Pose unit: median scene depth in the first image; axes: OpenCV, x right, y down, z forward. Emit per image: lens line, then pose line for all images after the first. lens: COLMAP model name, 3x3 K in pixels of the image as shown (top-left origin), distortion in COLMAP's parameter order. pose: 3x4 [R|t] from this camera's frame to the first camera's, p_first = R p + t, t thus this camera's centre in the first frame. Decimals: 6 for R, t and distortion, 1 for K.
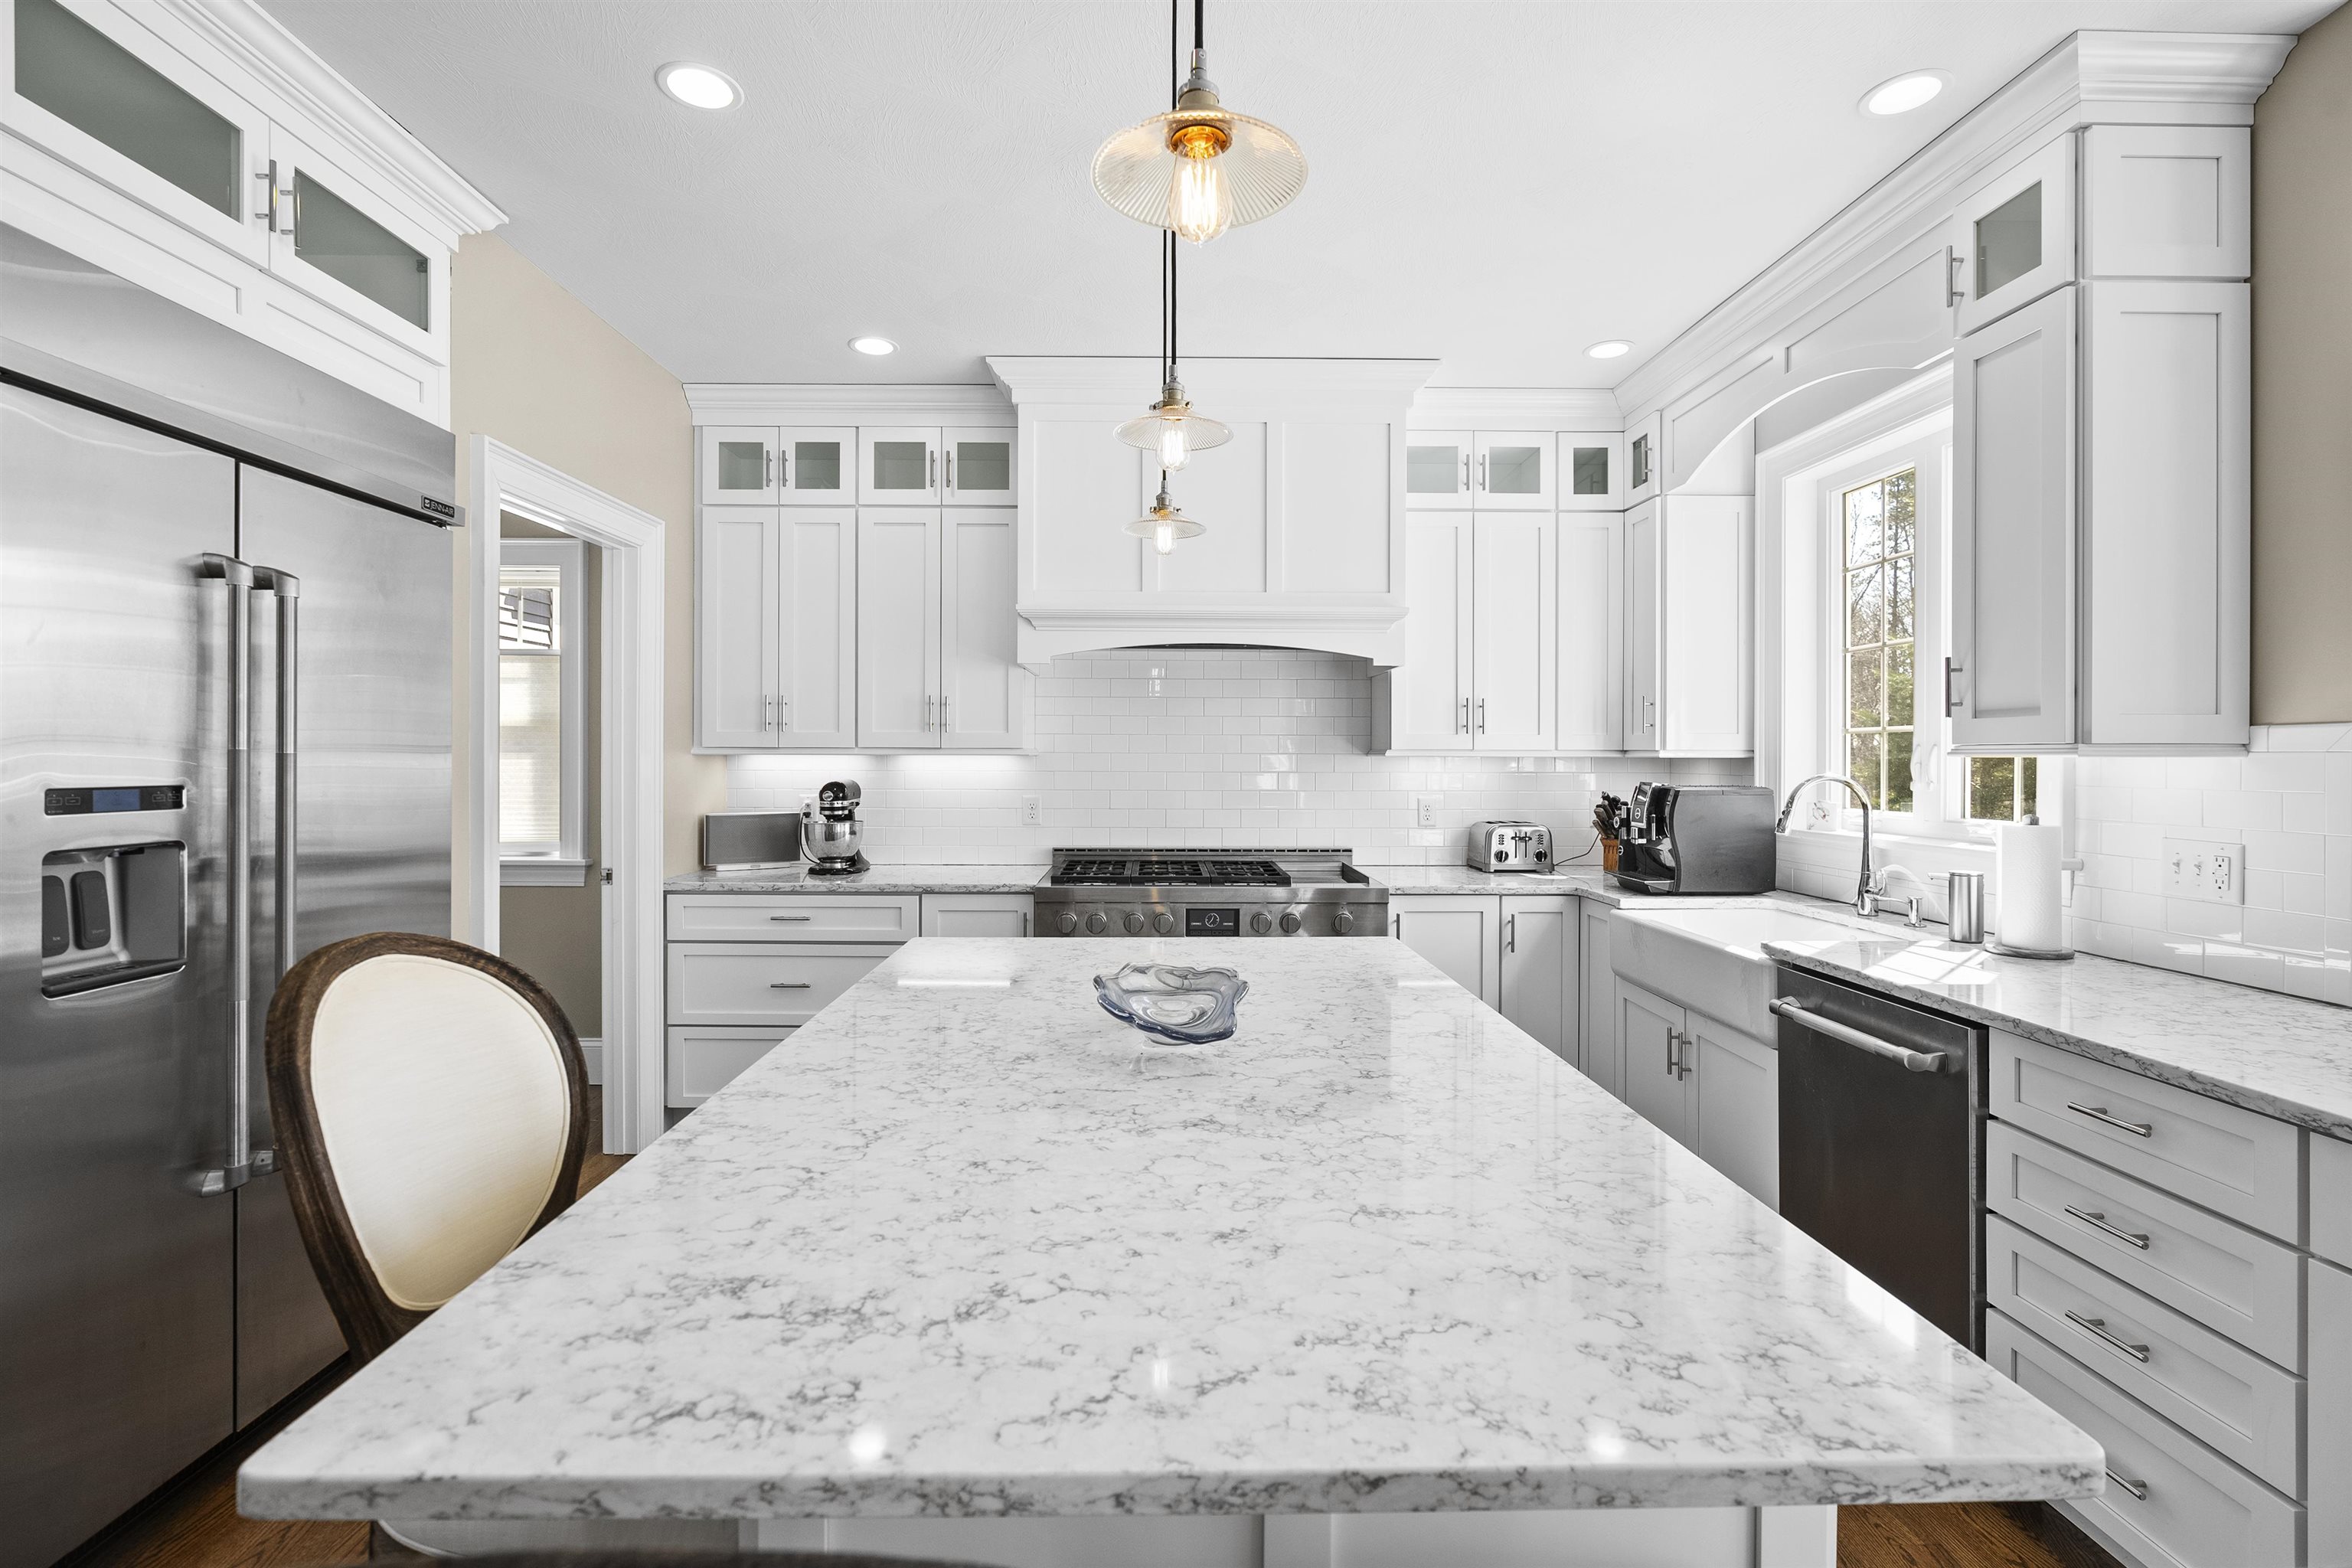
lens RADIAL K [[1054.9, 0, 1167.1], [0, 1054.9, 755.8], [0, 0, 1]] dist [-0.003422, -0.000163]
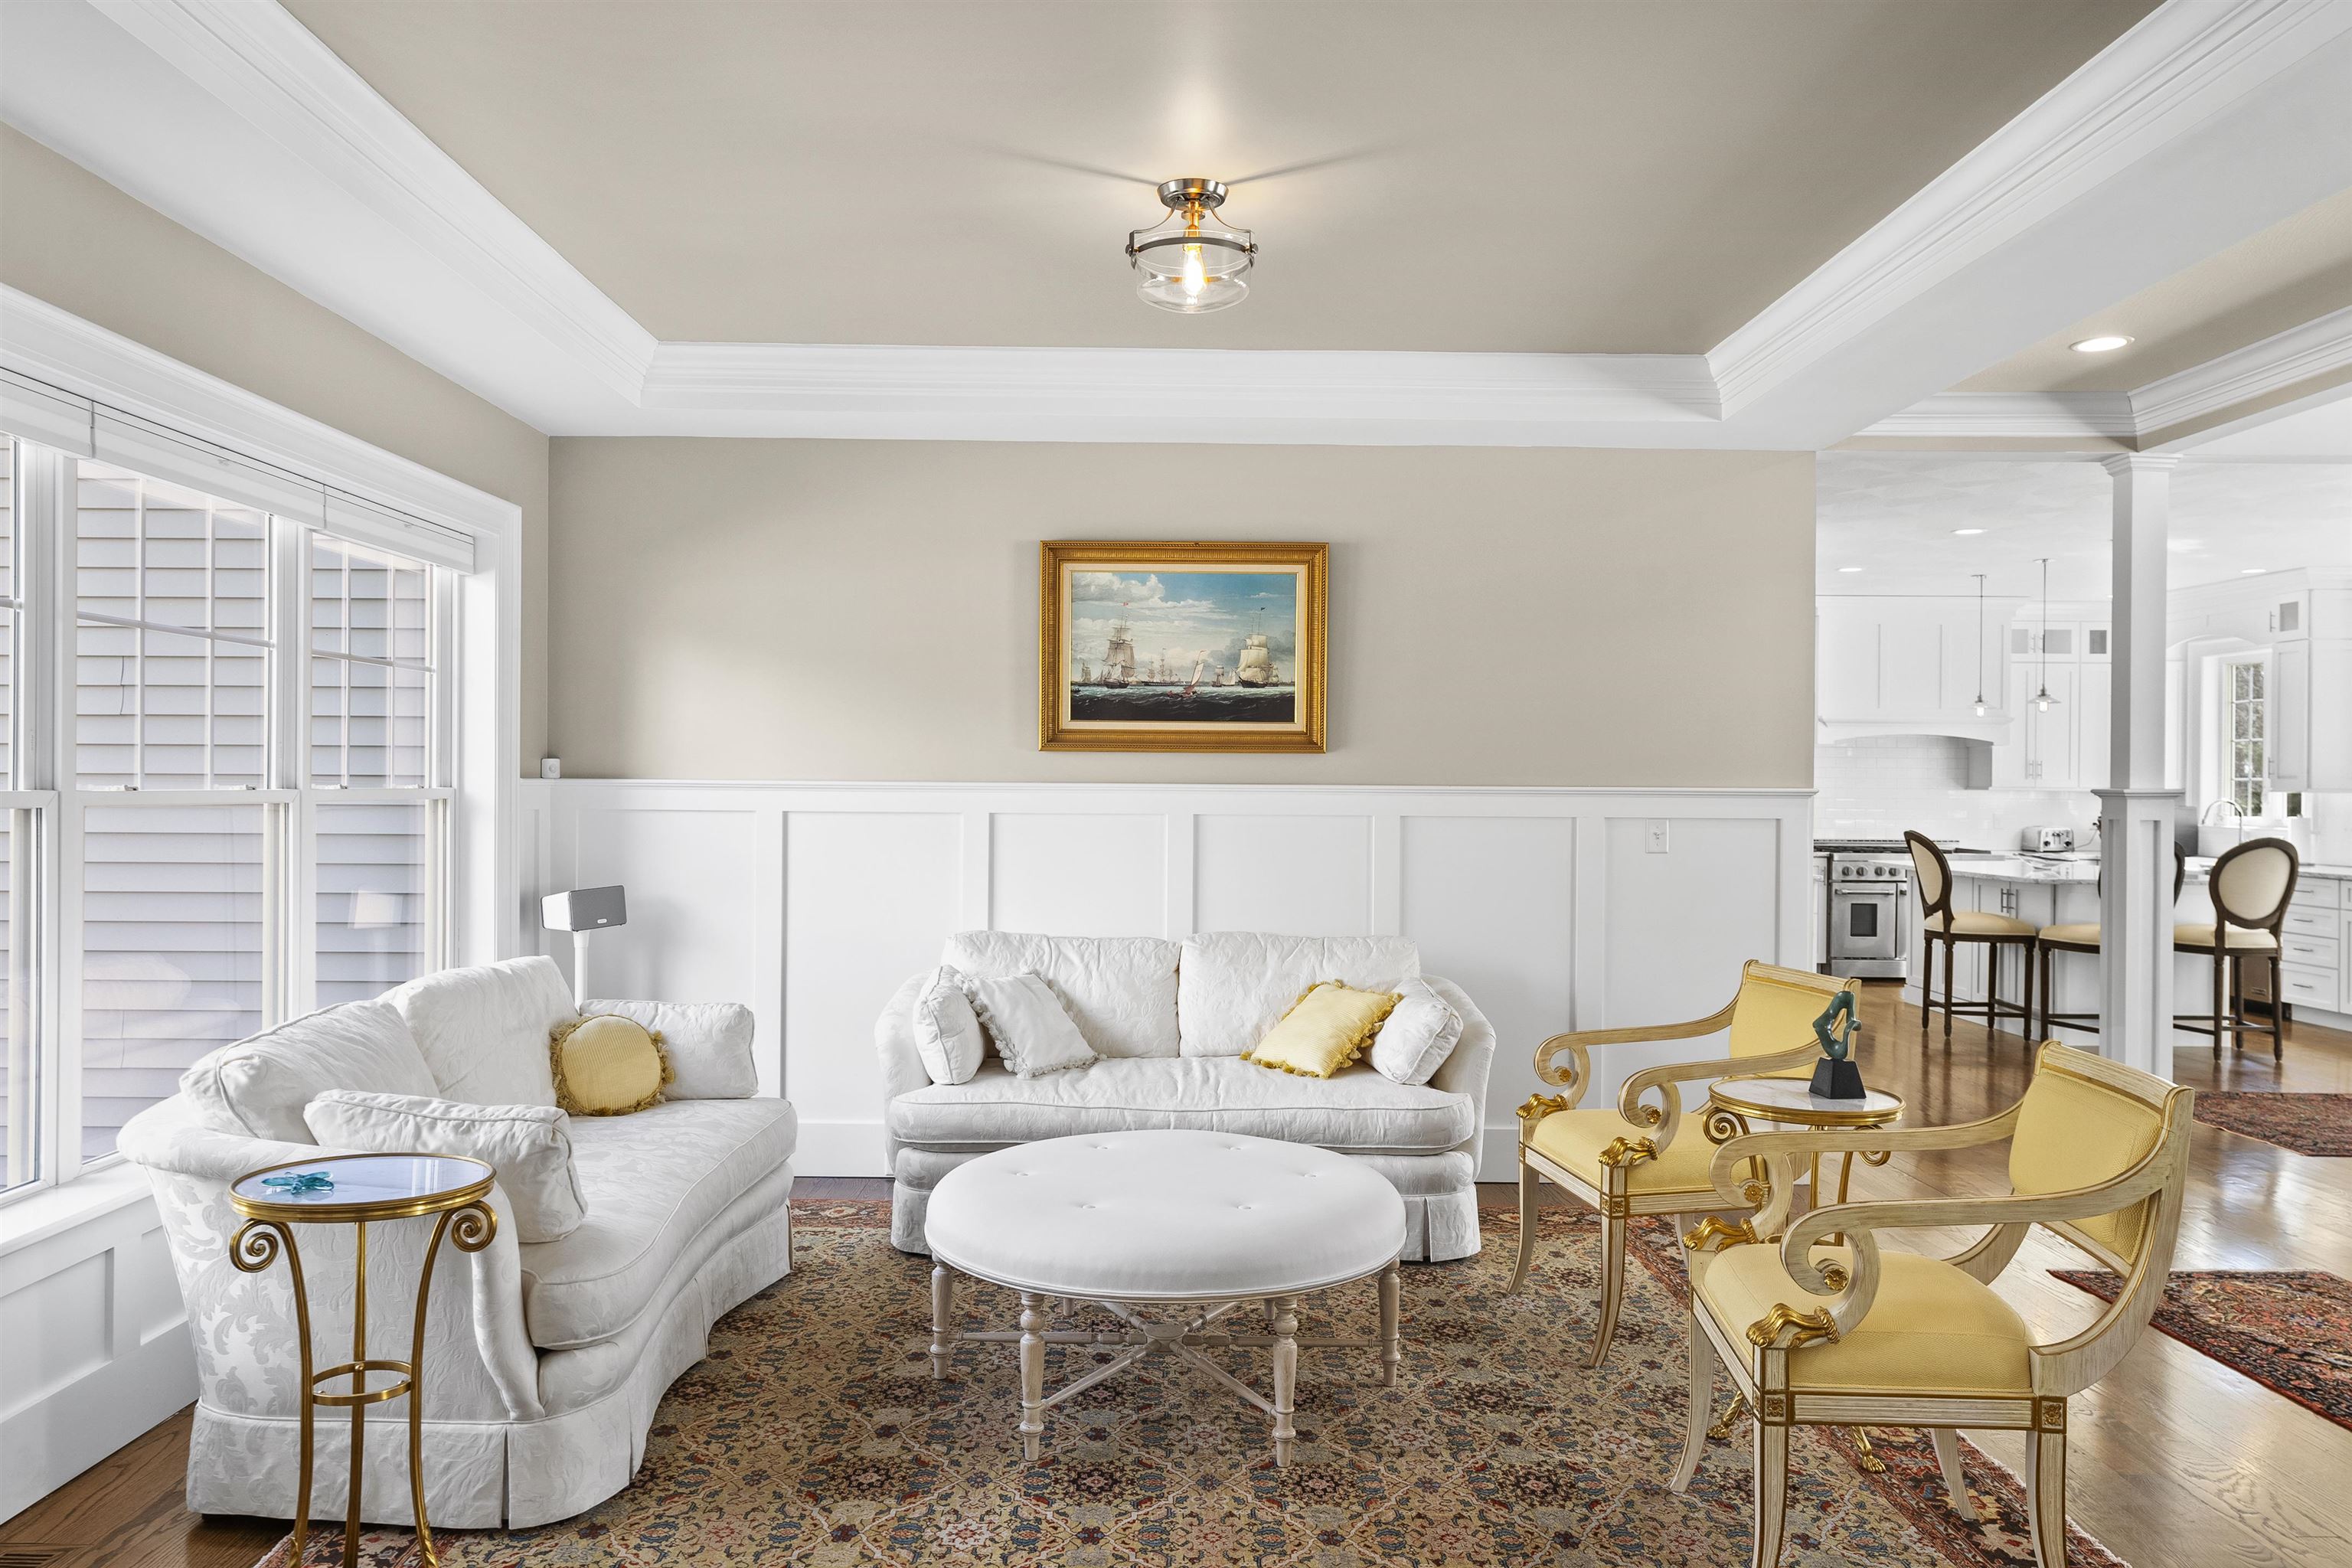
lens RADIAL K [[1618.4, 0, 1176.0], [0, 1618.4, 784.0], [0, 0, 1]] dist [-0.000376, 0.001301]
pose [[0.999995, 0.002689, -0.001857, -1.289440], [-0.002686, 0.999995, 0.001859, -0.012877], [0.001862, -0.001854, 0.999997, -1.978410]]
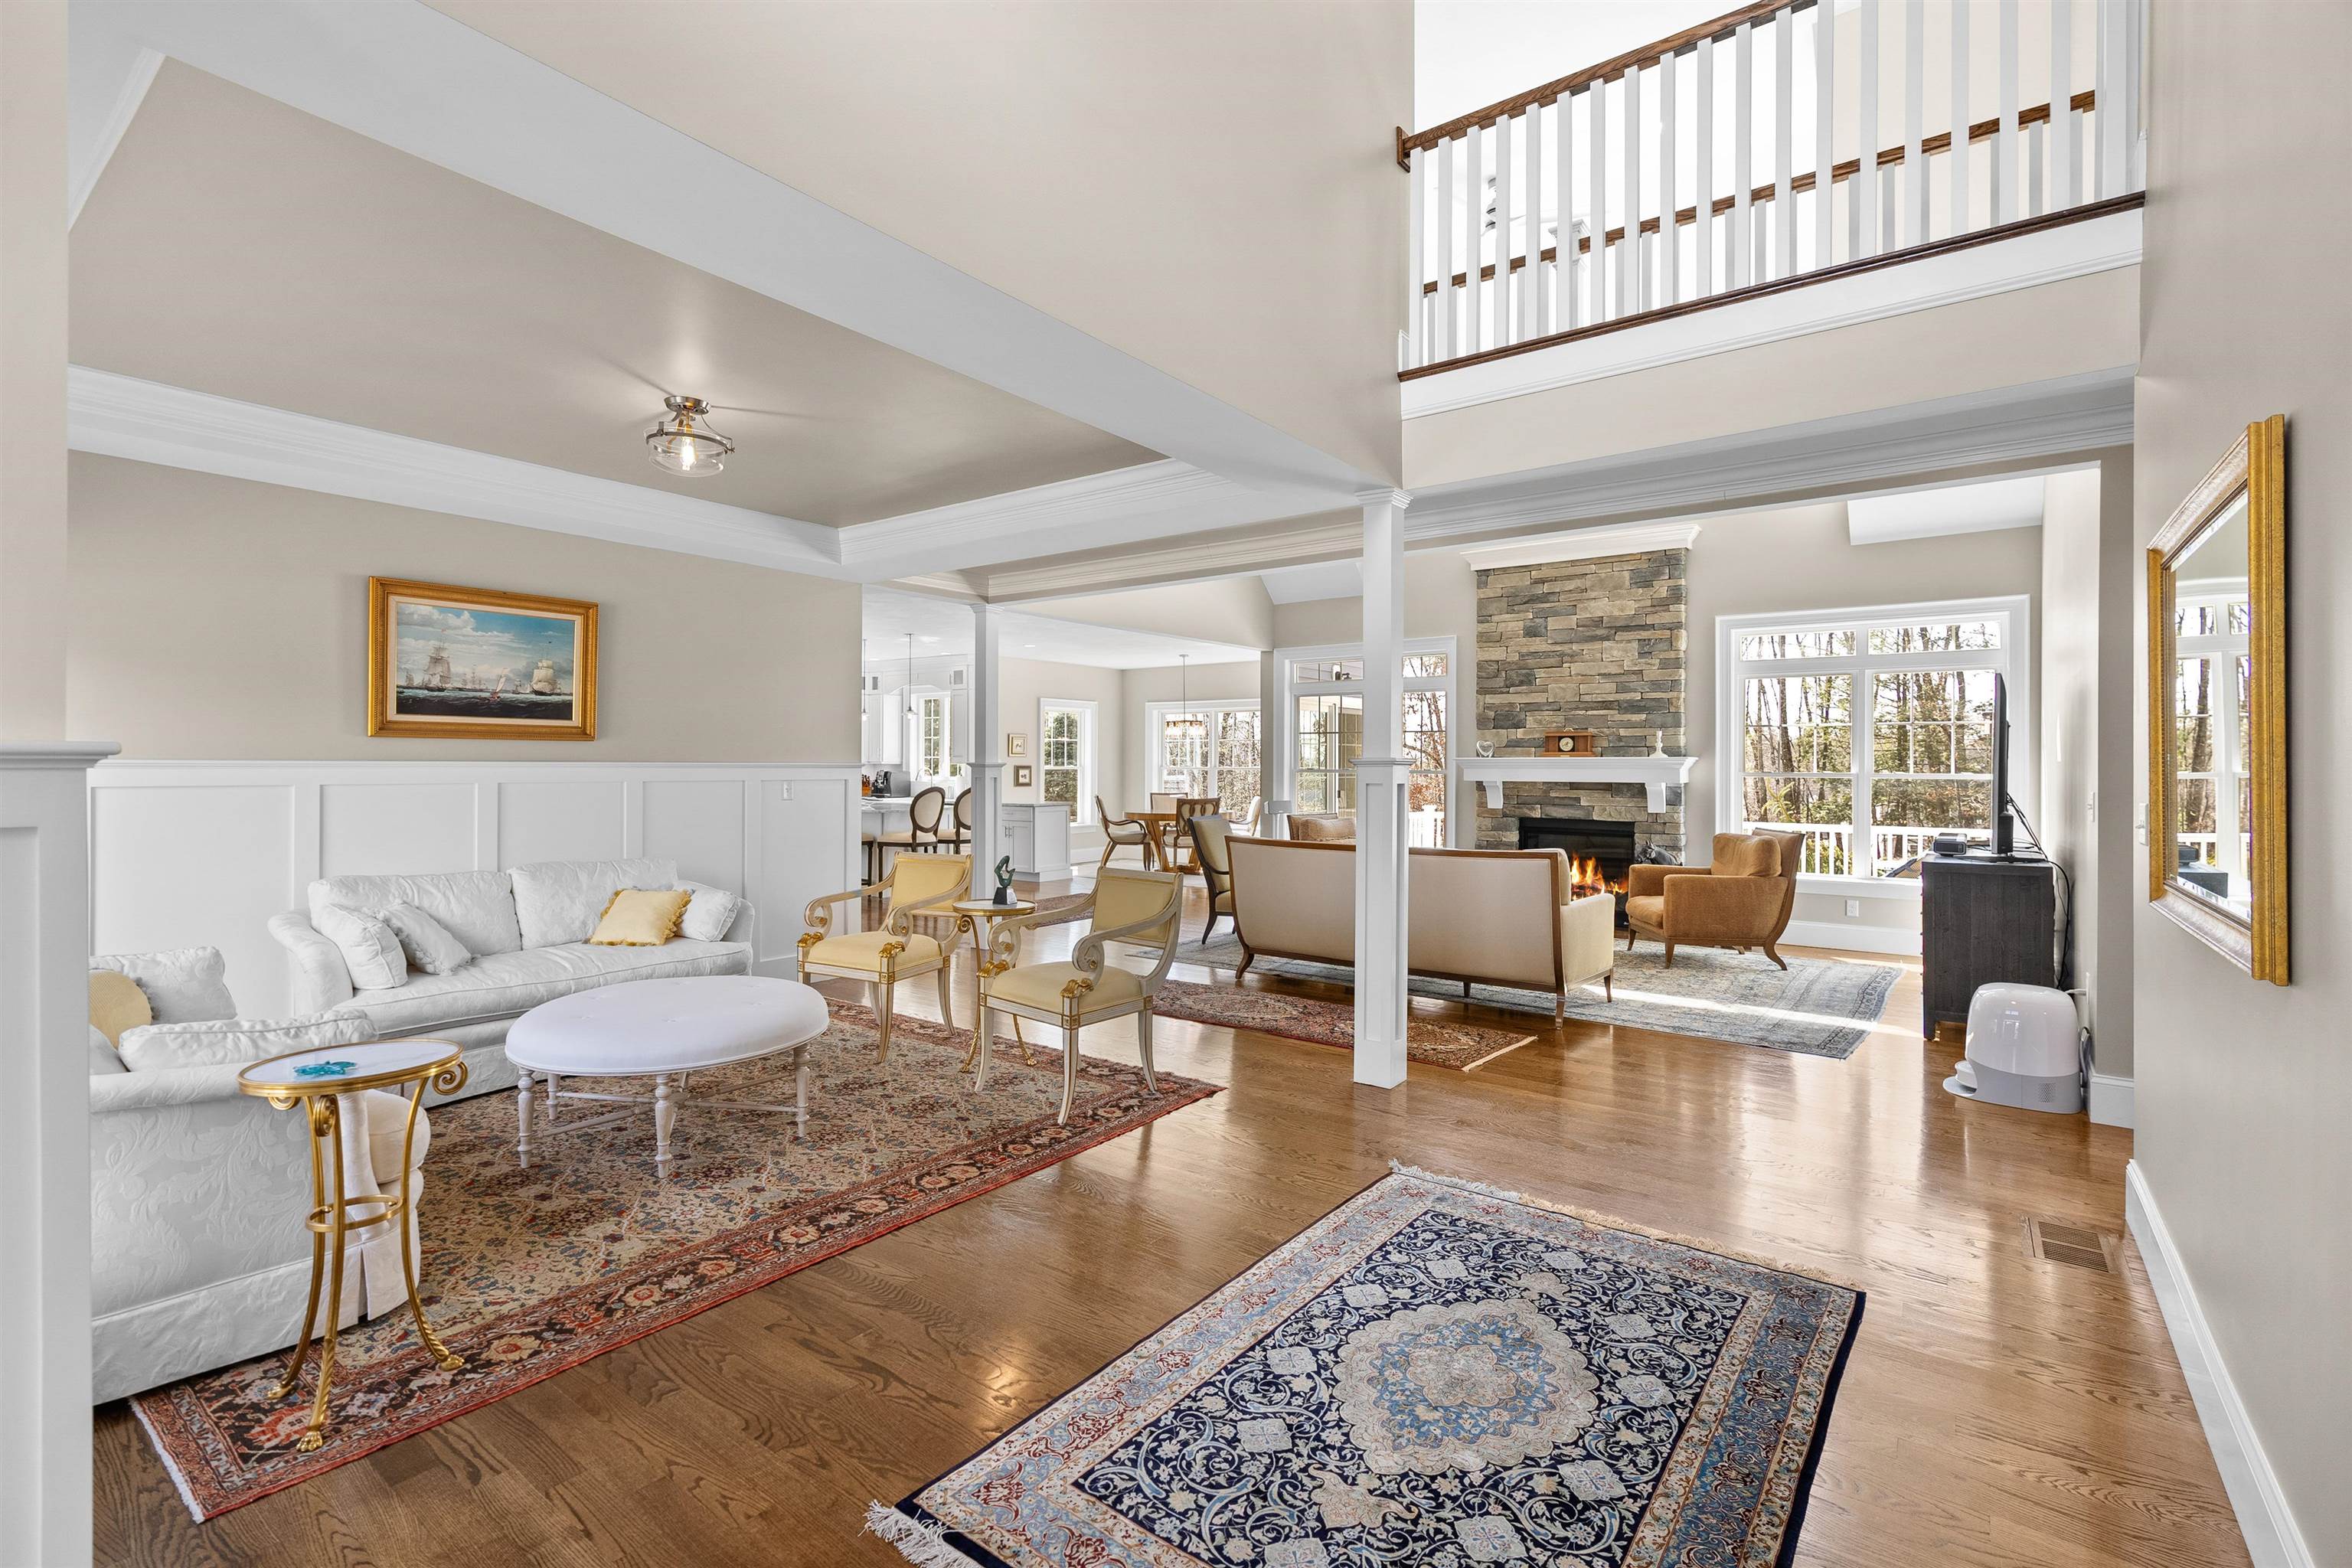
lens RADIAL K [[1054.9, 0, 1167.1], [0, 1054.9, 755.8], [0, 0, 1]] dist [-0.003422, -0.000163]
pose [[0.612028, 0.004660, 0.790823, -1.812192], [-0.003134, 0.999989, -0.003468, -0.015727], [-0.790830, -0.000356, 0.612036, -2.022376]]
